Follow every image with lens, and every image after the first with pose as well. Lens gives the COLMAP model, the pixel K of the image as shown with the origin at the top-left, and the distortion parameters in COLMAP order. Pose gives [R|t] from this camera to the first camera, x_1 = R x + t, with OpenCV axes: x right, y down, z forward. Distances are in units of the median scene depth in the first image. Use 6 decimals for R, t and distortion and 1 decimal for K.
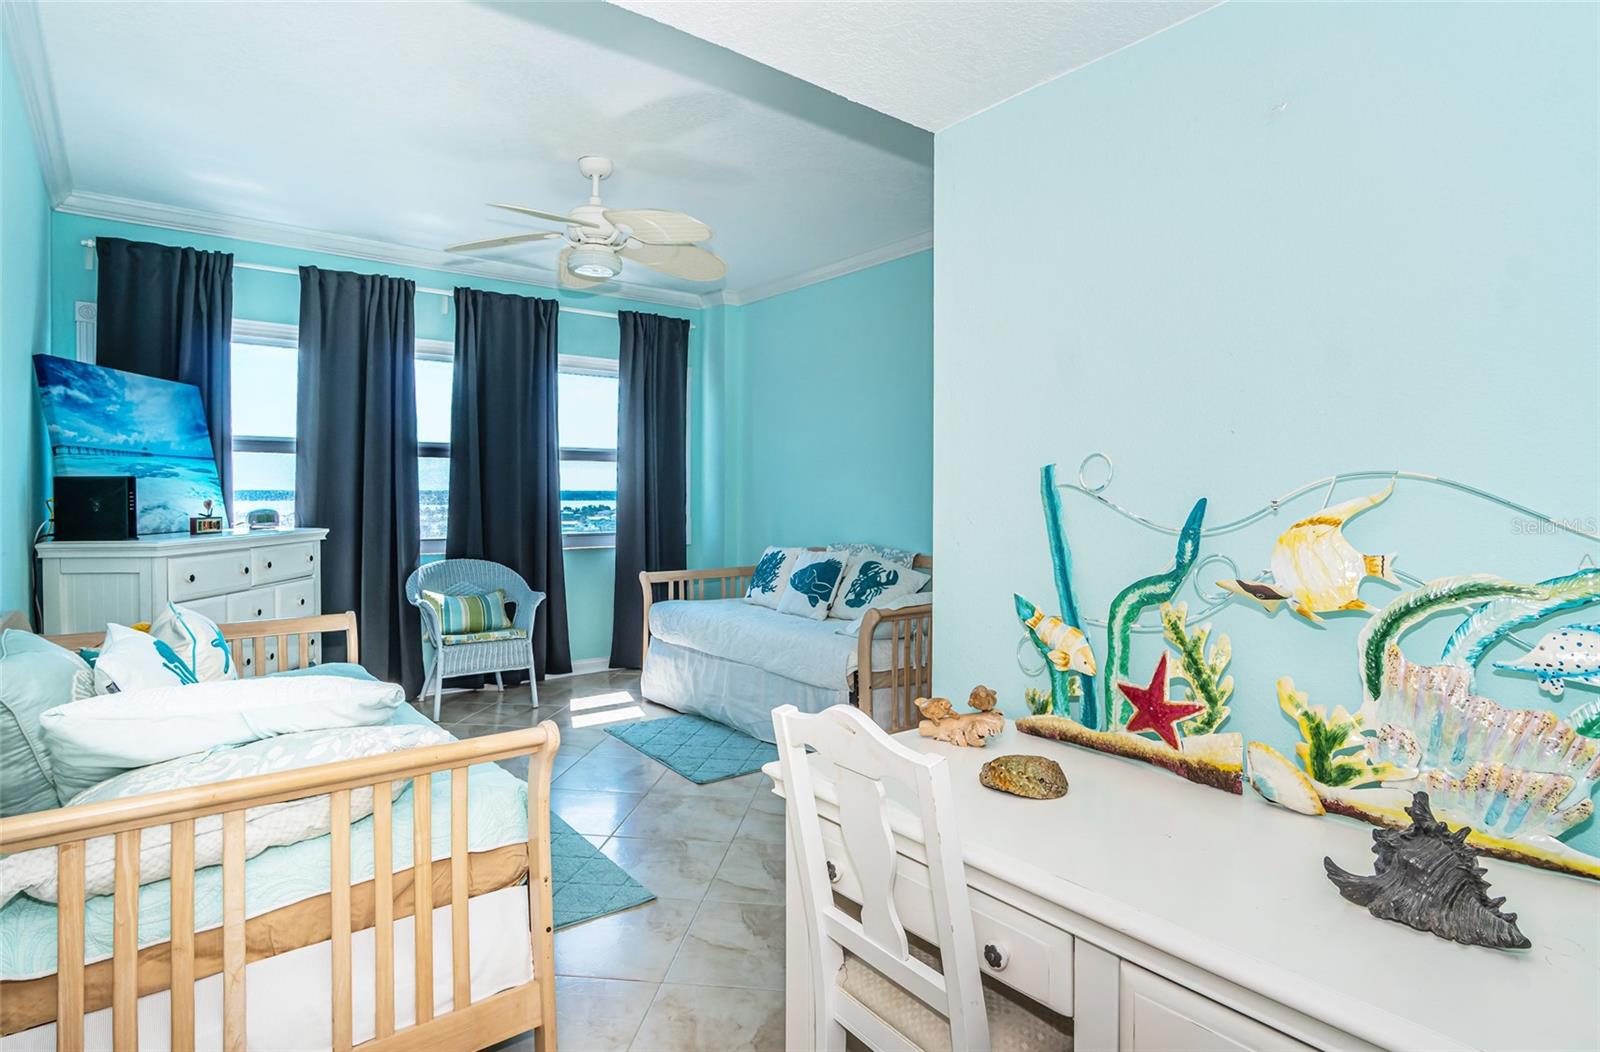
lens RADIAL K [[850.8, 0, 805.9], [0, 850.8, 500.3], [0, 0, 1]] dist [-0.003545, 0.002571]
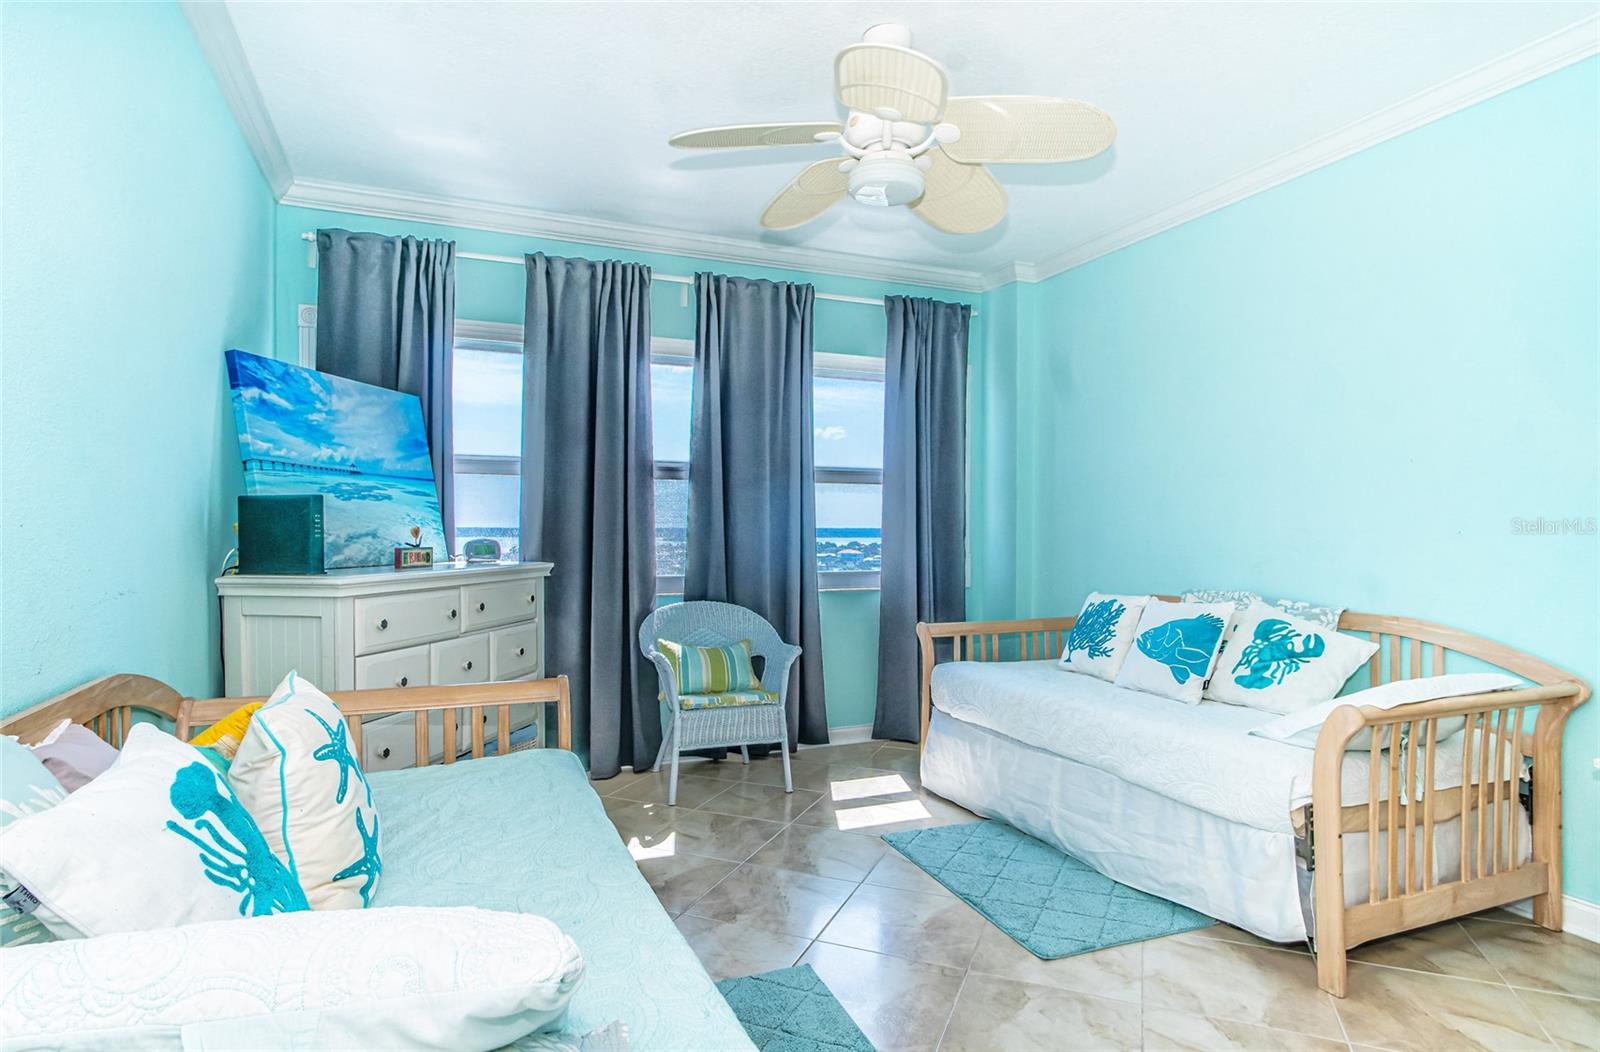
lens RADIAL K [[850.8, 0, 803.1], [0, 850.8, 529.5], [0, 0, 1]] dist [-0.003545, 0.002571]
pose [[0.965712, -0.000474, -0.259614, -0.106272], [-0.002234, 0.999946, -0.010135, 0.008260], [0.259605, 0.010367, 0.965659, 0.252538]]
